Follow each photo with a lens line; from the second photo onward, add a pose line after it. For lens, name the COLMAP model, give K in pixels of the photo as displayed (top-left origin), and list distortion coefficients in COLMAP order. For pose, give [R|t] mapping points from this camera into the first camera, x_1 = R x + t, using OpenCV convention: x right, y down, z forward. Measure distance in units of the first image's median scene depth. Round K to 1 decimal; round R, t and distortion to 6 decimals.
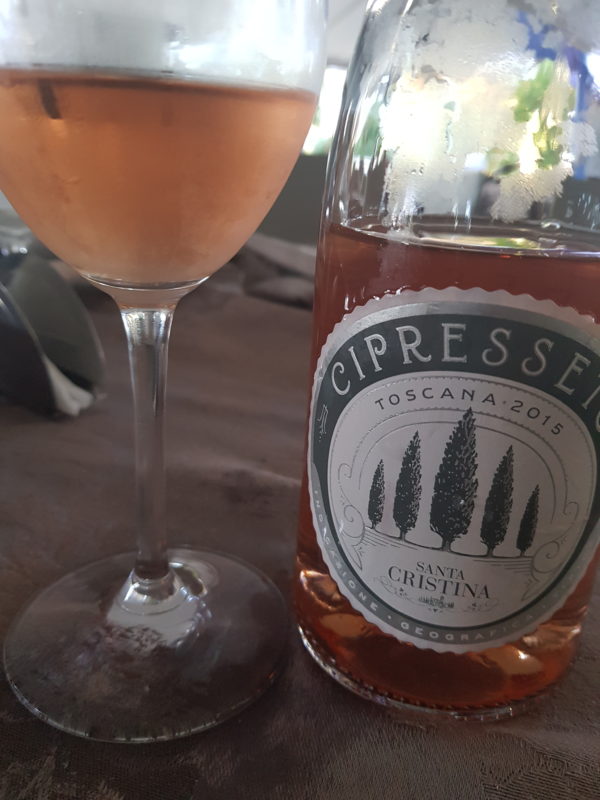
lens RADIAL K [[713.1, 0, 300.2], [0, 713.1, 405.7], [0, 0, 1]] dist [0.003263, -0.001492]
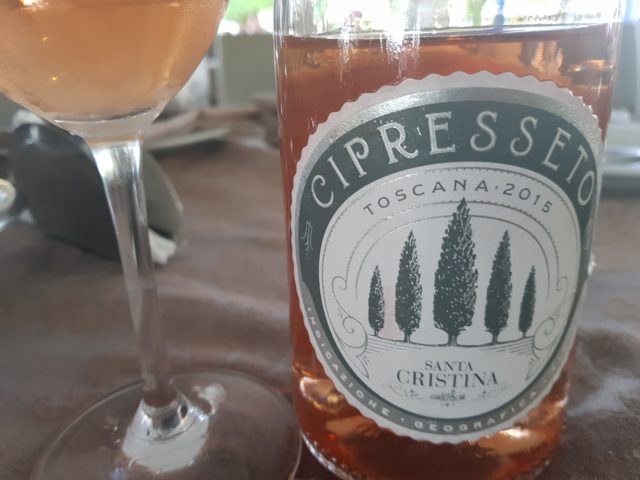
lens RADIAL K [[570.4, 0, 318.2], [0, 570.4, 233.6], [0, 0, 1]] dist [0.003263, -0.001492]
pose [[0.980531, -0.152169, 0.124111, -0.057718], [0.152725, 0.988256, 0.005073, 0.015501], [-0.123426, 0.013980, 0.992255, 0.230120]]
